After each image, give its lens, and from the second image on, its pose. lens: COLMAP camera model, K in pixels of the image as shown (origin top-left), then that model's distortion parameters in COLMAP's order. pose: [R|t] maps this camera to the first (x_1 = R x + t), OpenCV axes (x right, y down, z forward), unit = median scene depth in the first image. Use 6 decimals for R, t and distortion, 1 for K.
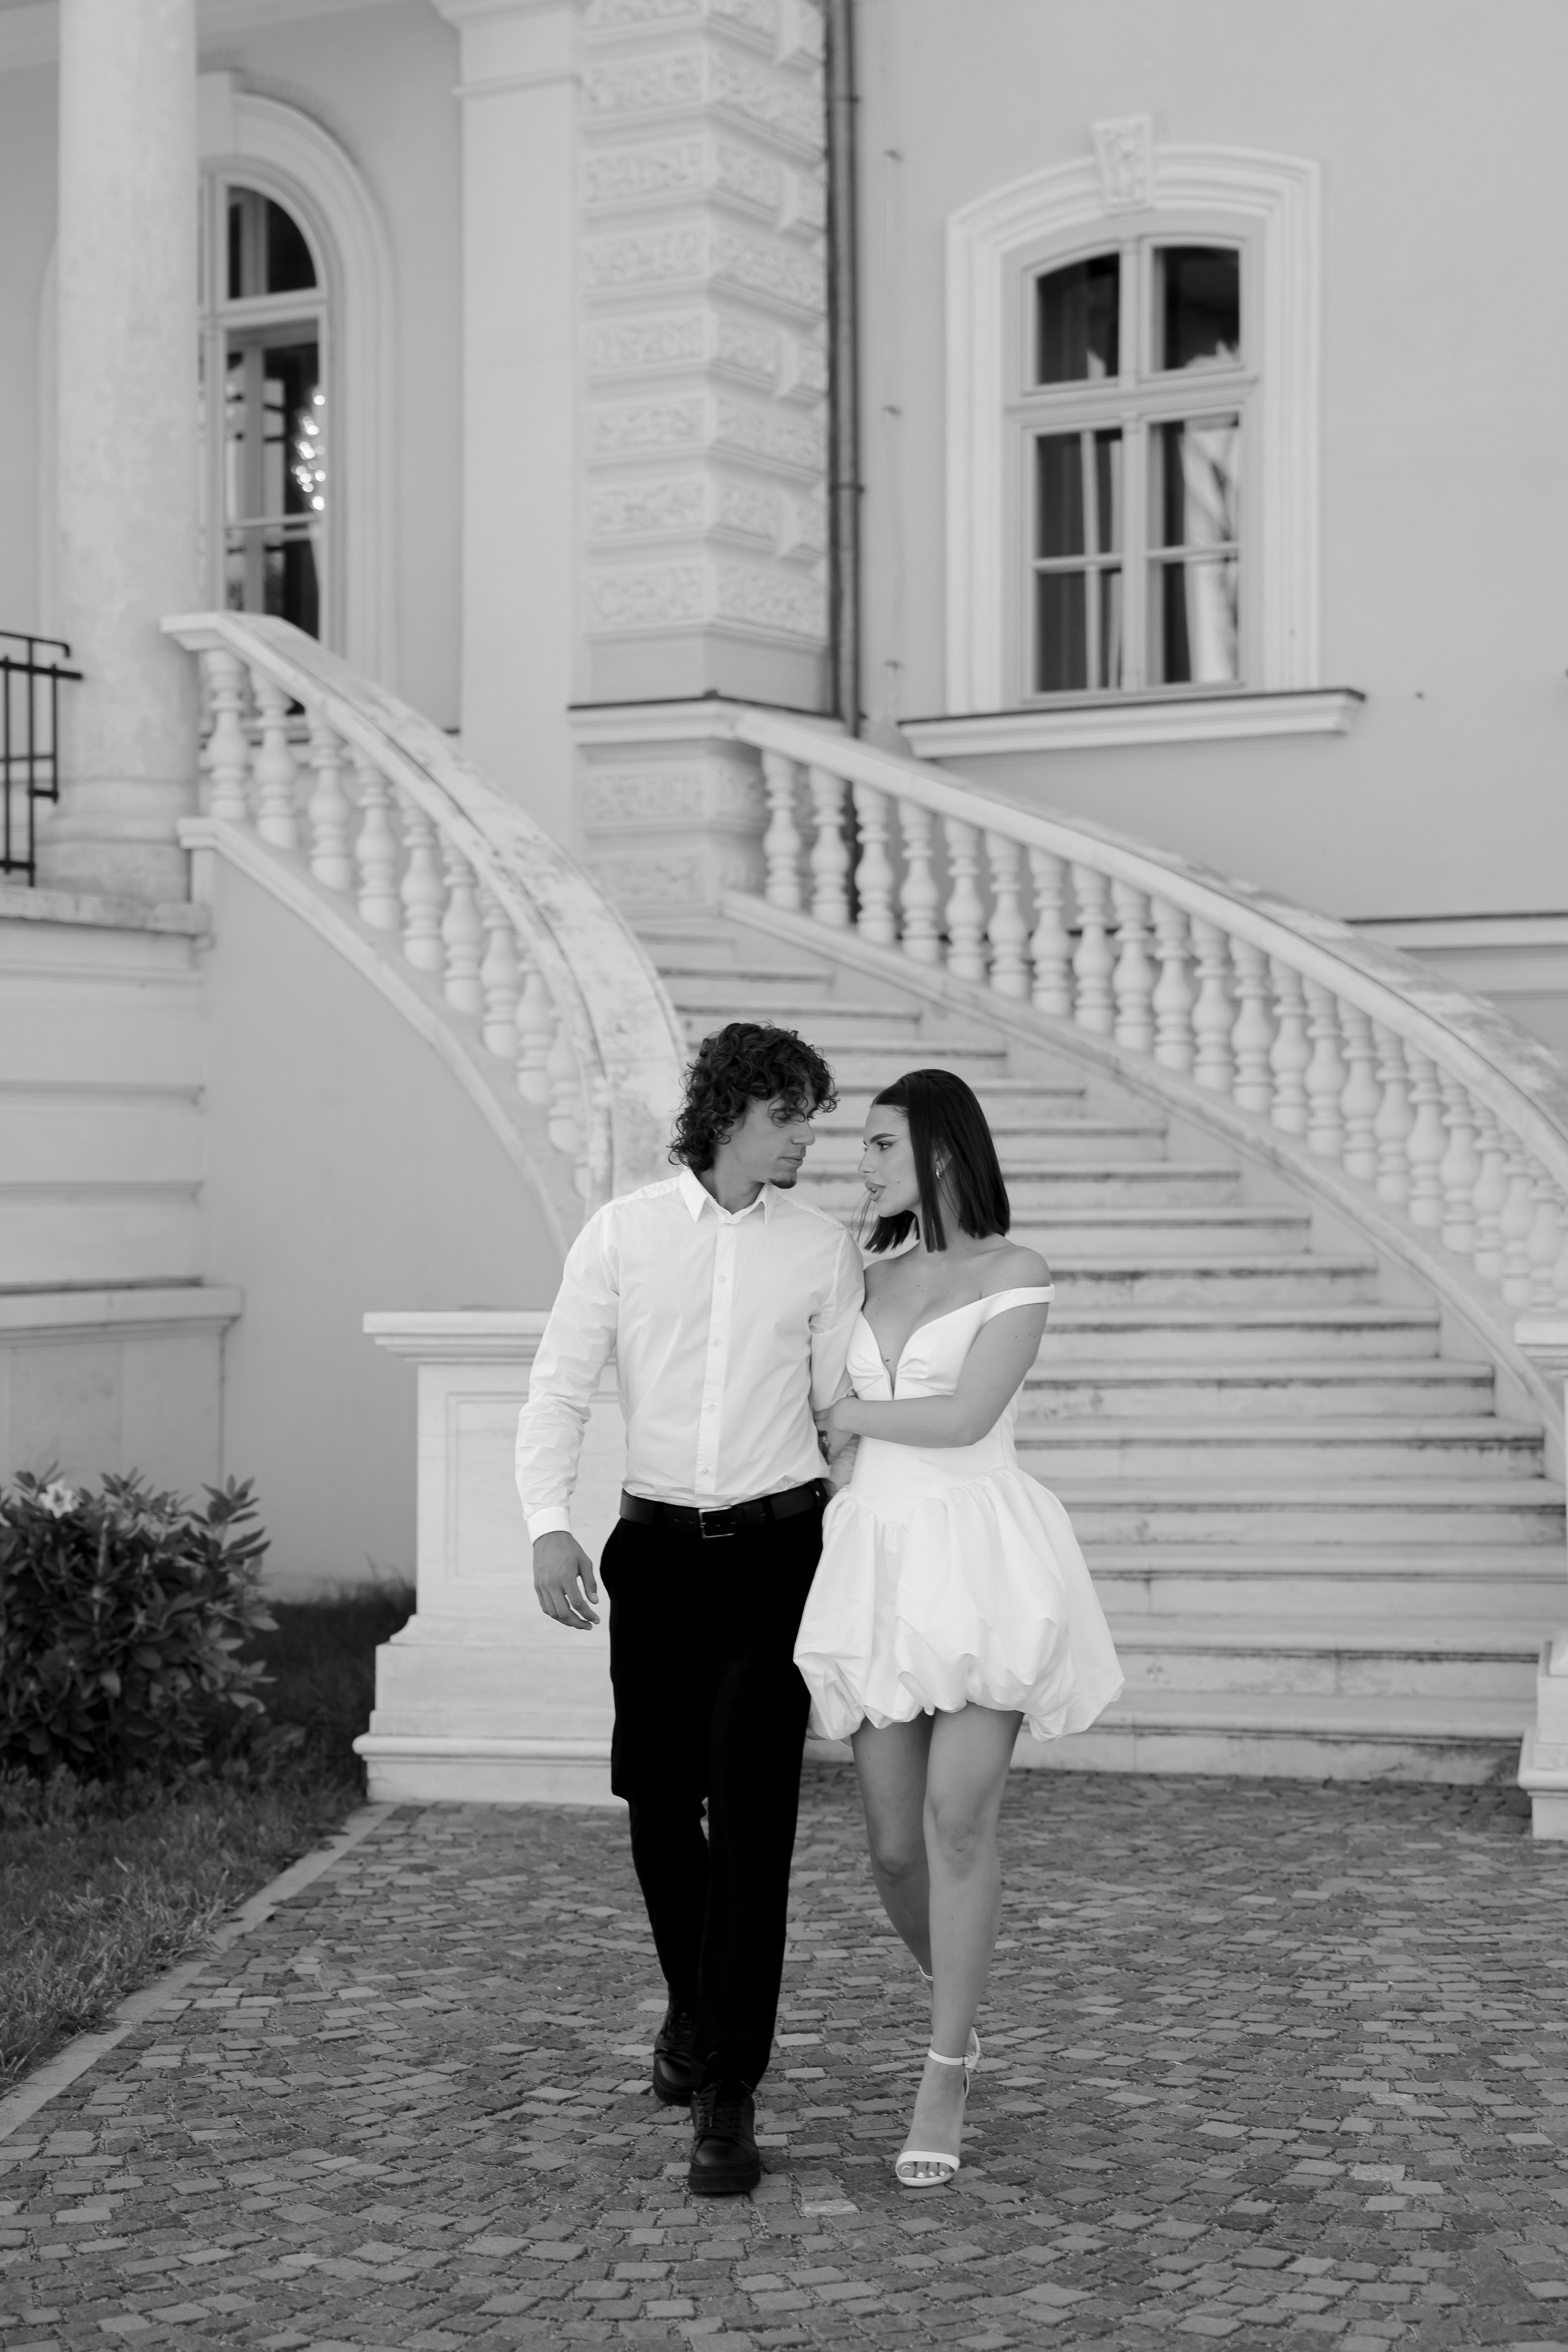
lens RADIAL K [[3944.1, 0, 806.1], [0, 3944.1, 1024.3], [0, 0, 1]] dist [0.309722, -0.917765]
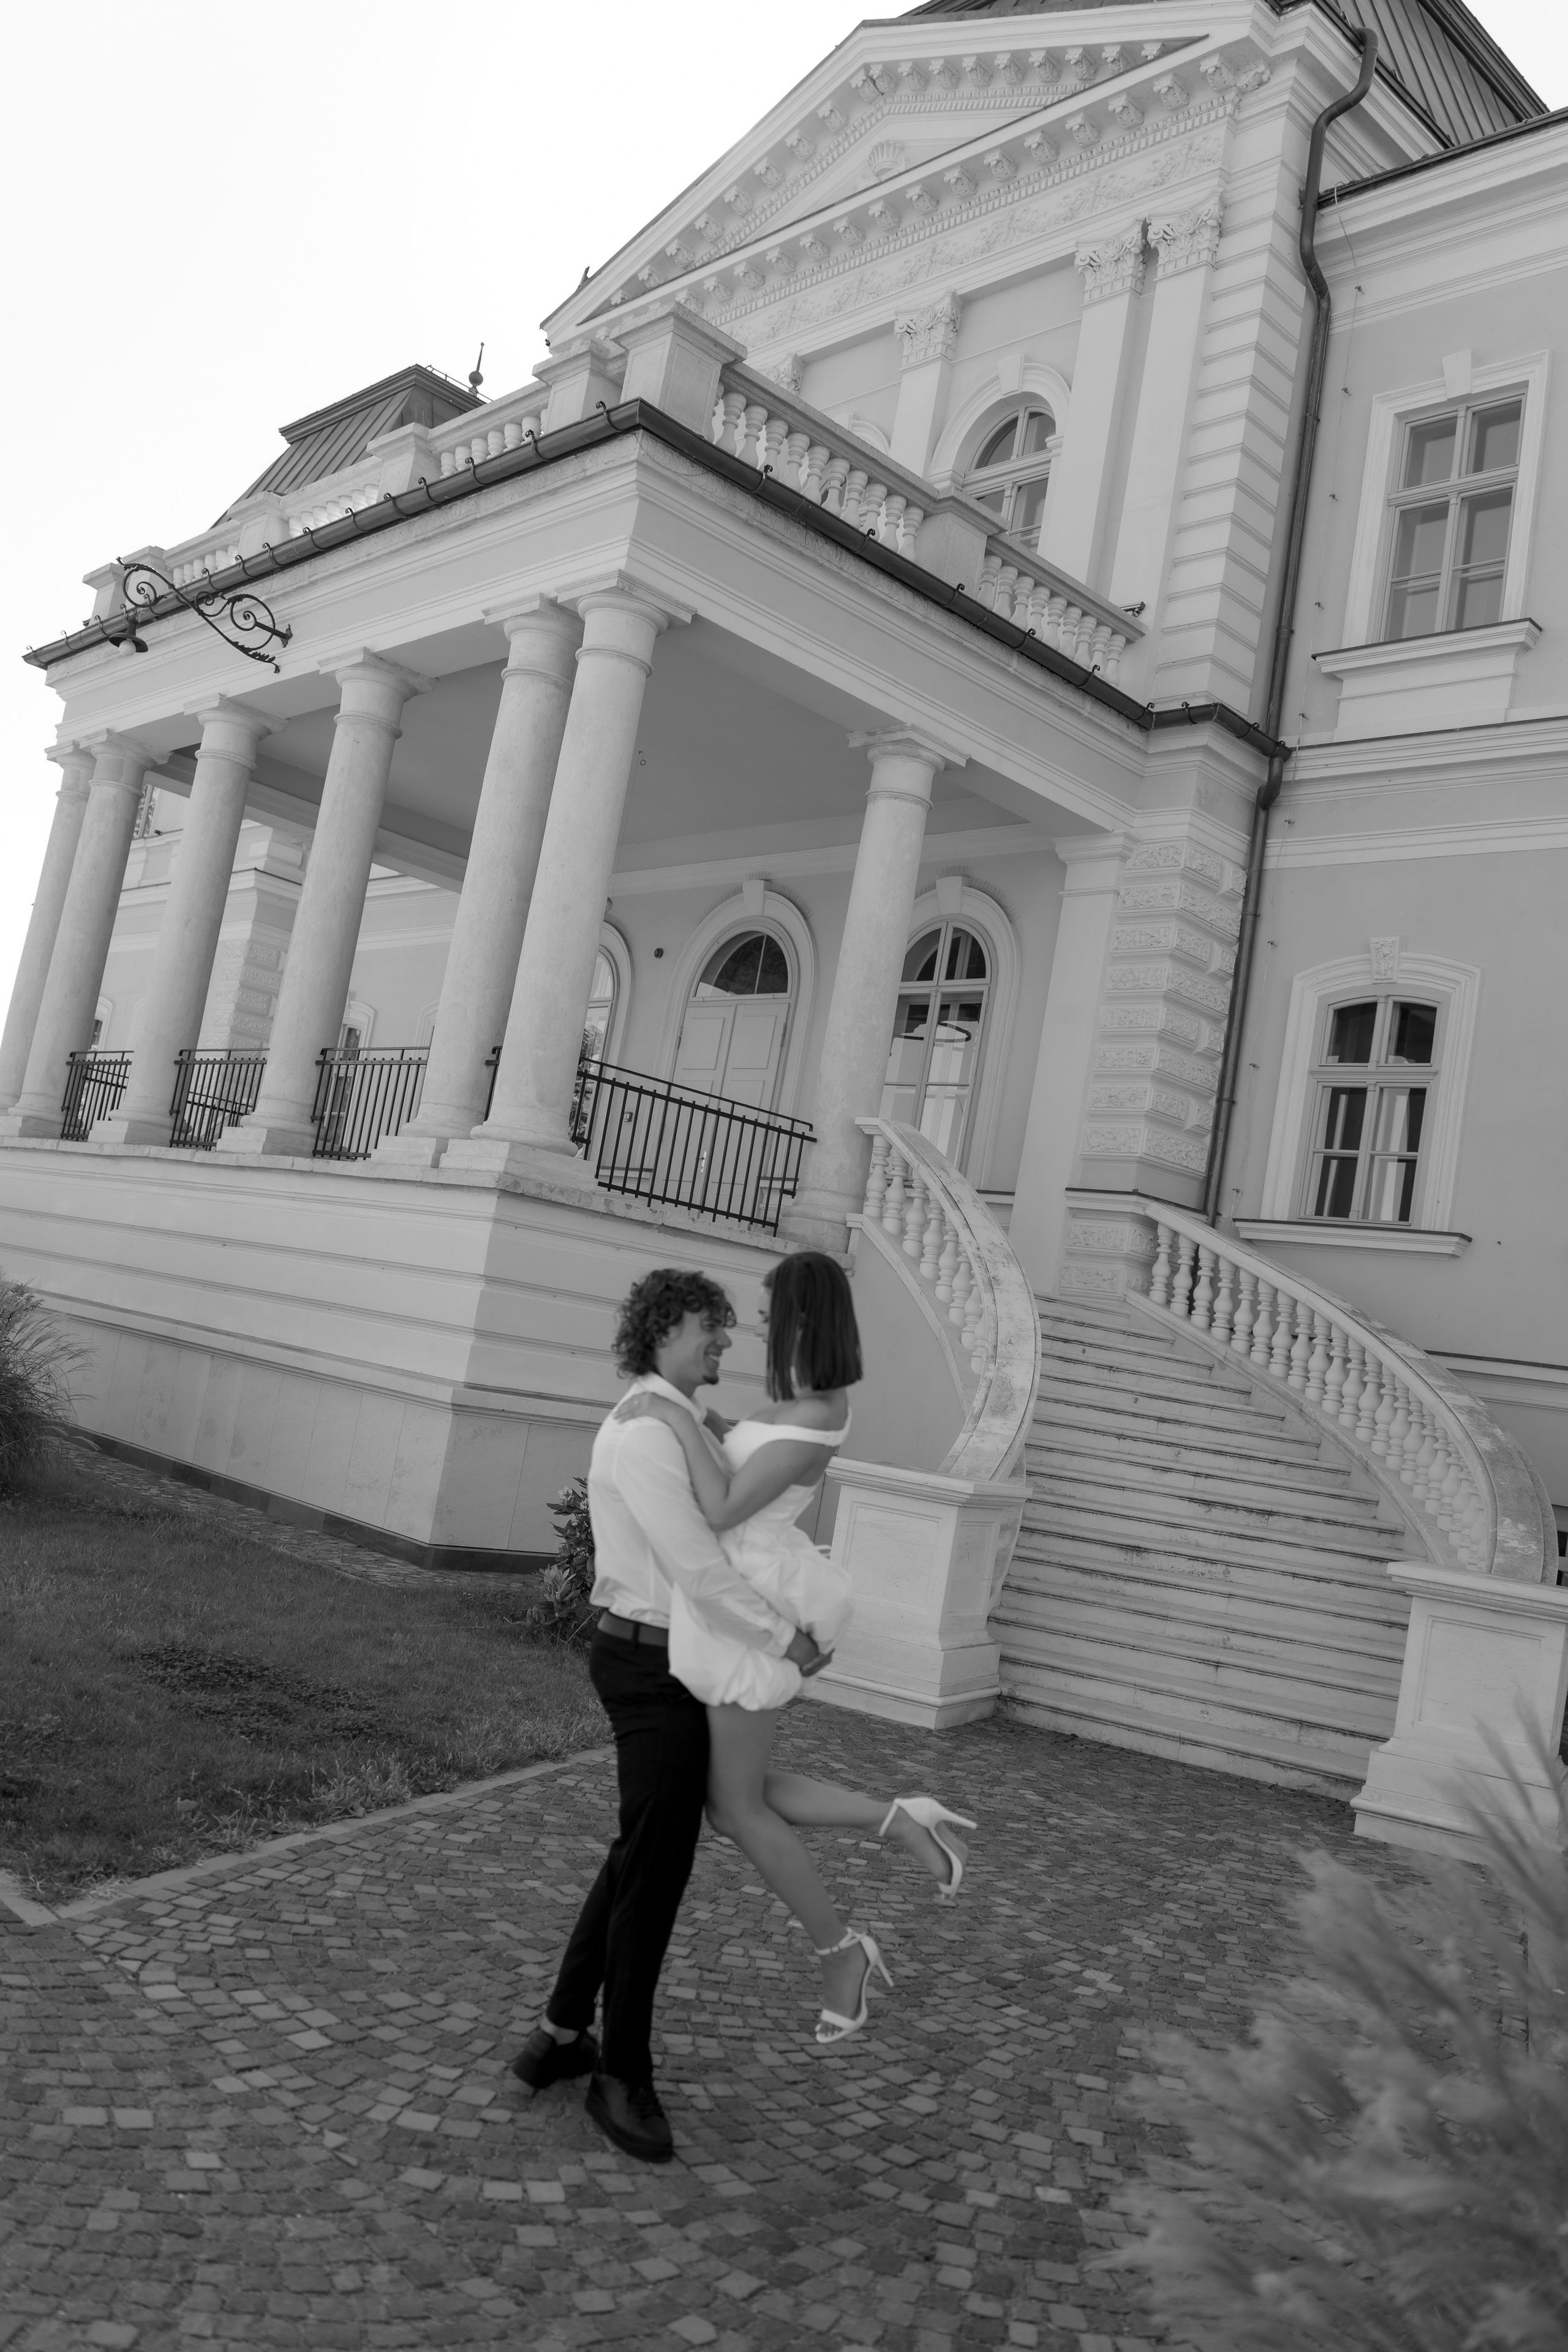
lens RADIAL K [[1902.4, 0, 784.0], [0, 1902.4, 1176.0], [0, 0, 1]] dist [-0.050327, -0.034089]
pose [[0.950759, 0.133704, -0.279609, 0.087252], [-0.157721, 0.985333, -0.065133, -0.000736], [0.266799, 0.106026, 0.957902, 0.036844]]
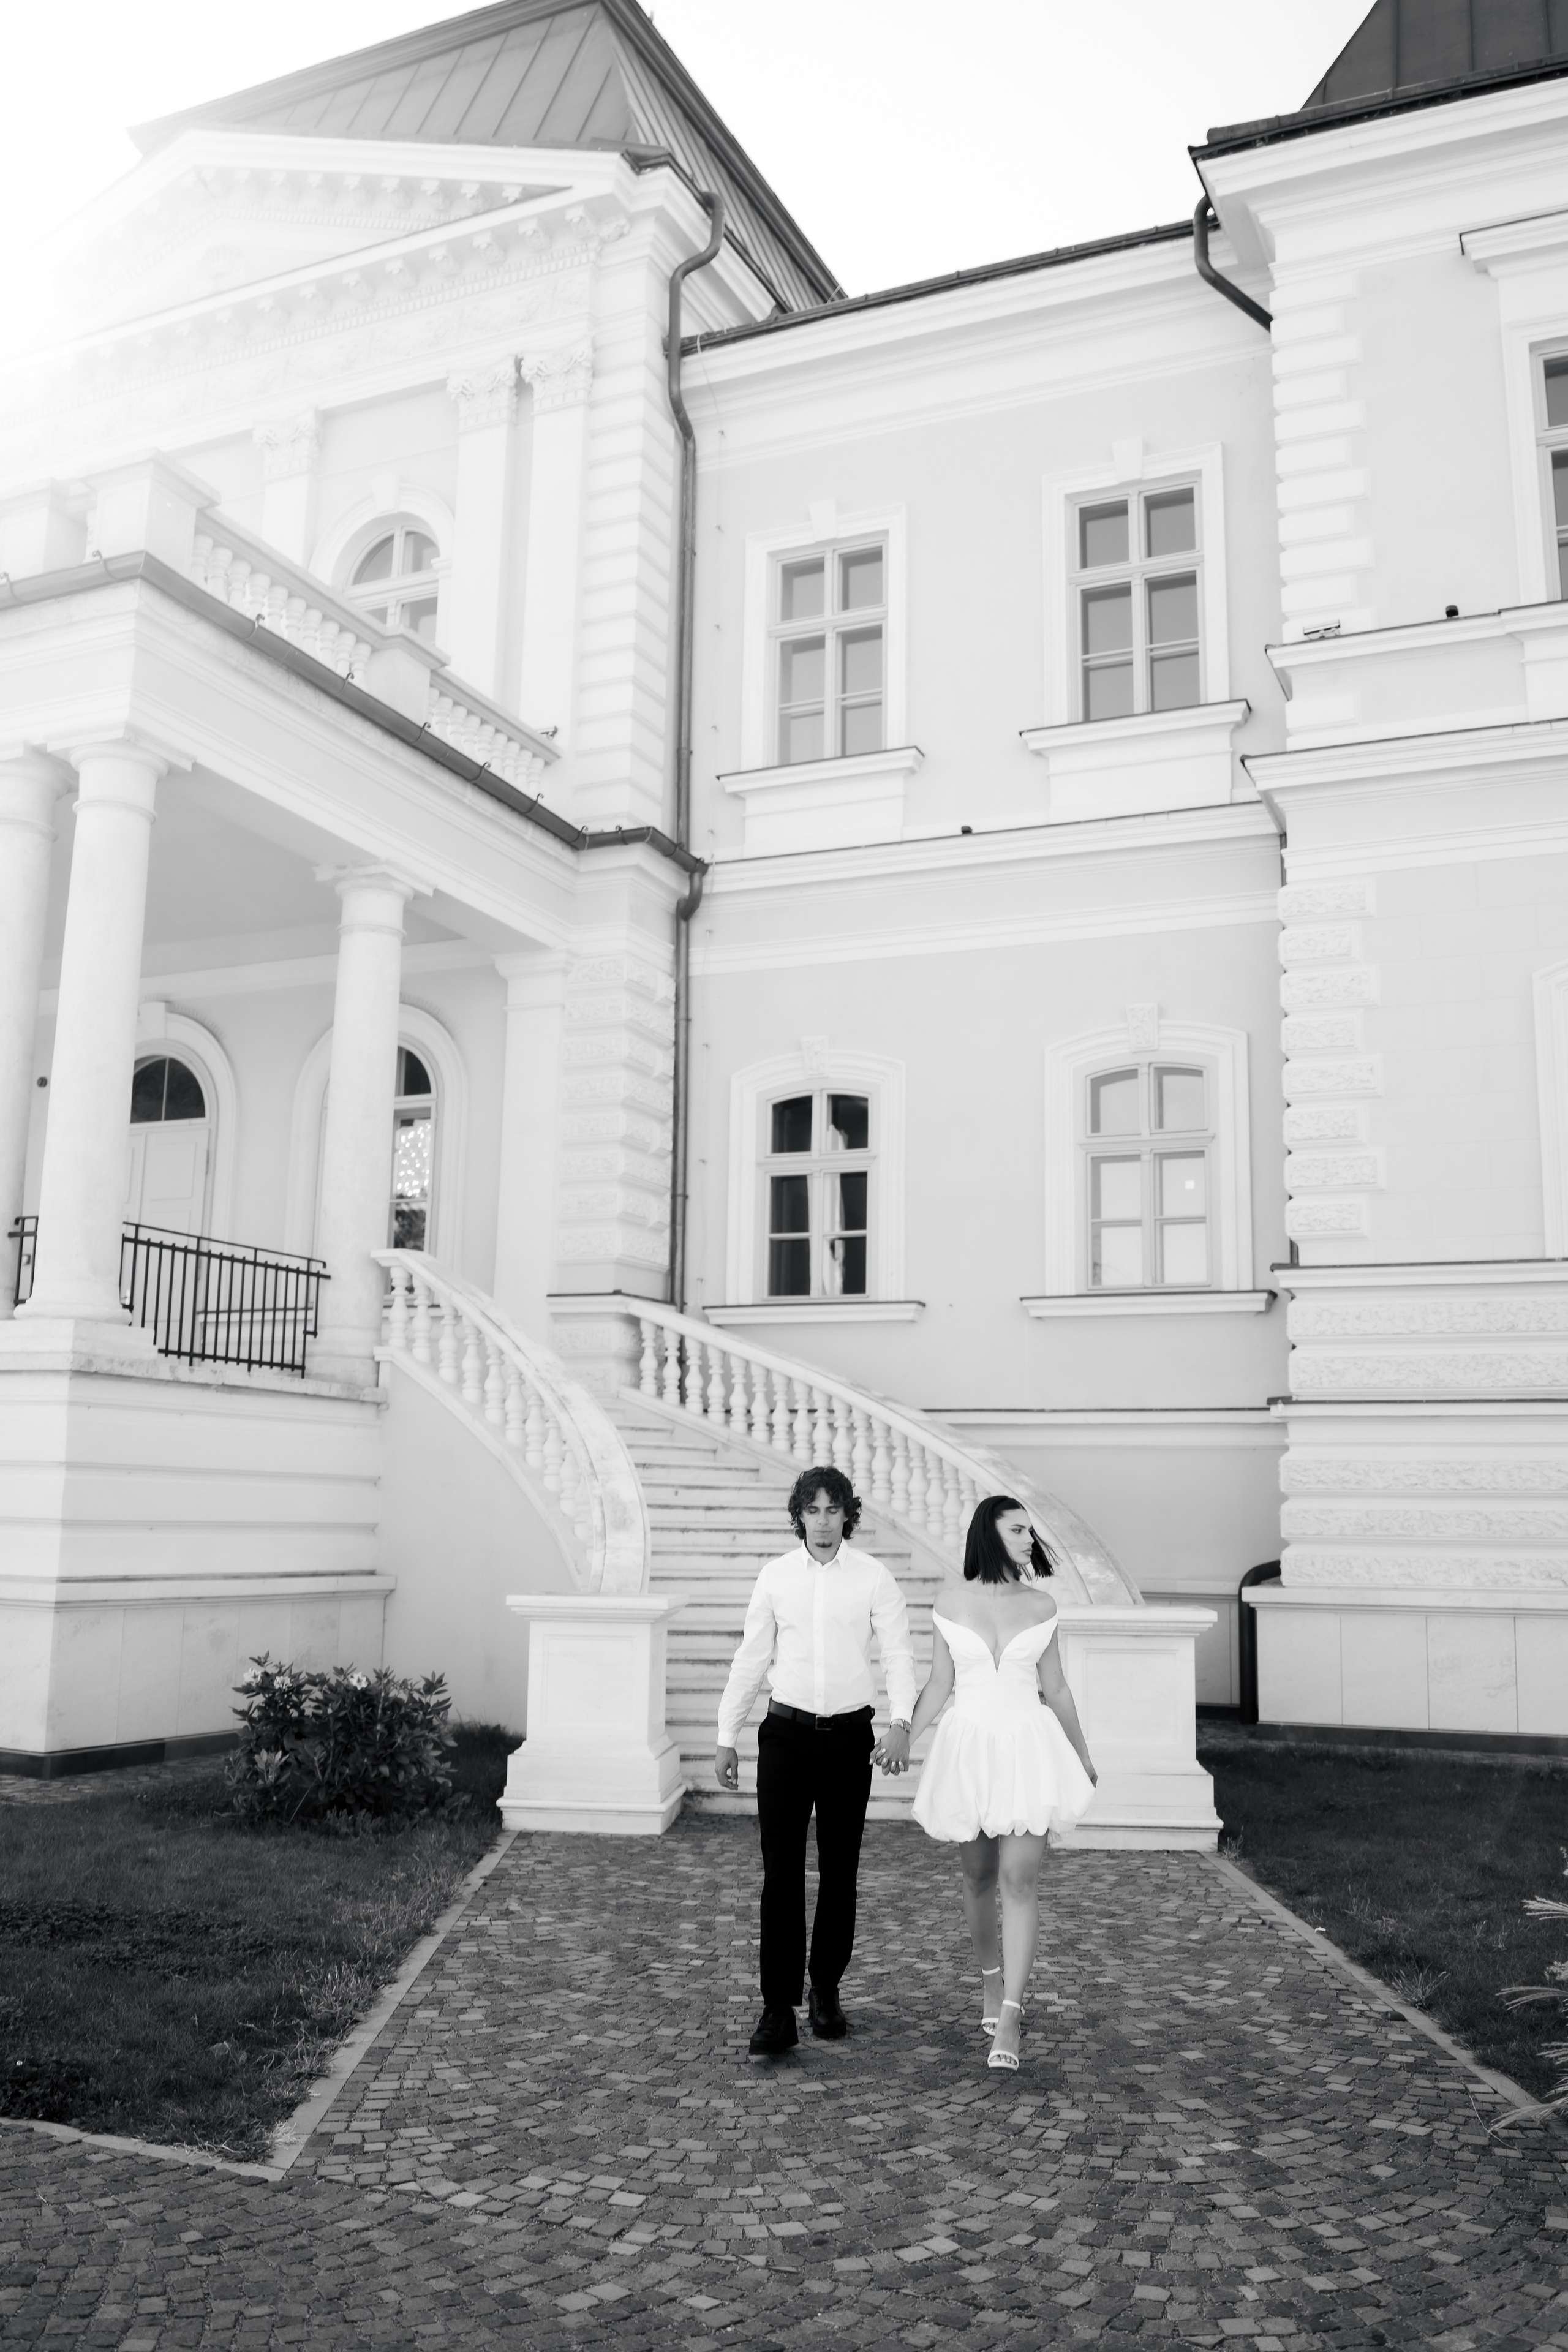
lens RADIAL K [[1963.3, 0, 784.0], [0, 1963.3, 1176.0], [0, 0, 1]] dist [-0.046913, -0.050051]
pose [[0.993097, 0.040631, 0.110034, -0.062335], [-0.025705, 0.990672, -0.133821, -0.008753], [-0.114445, 0.130069, 0.984878, -0.048679]]
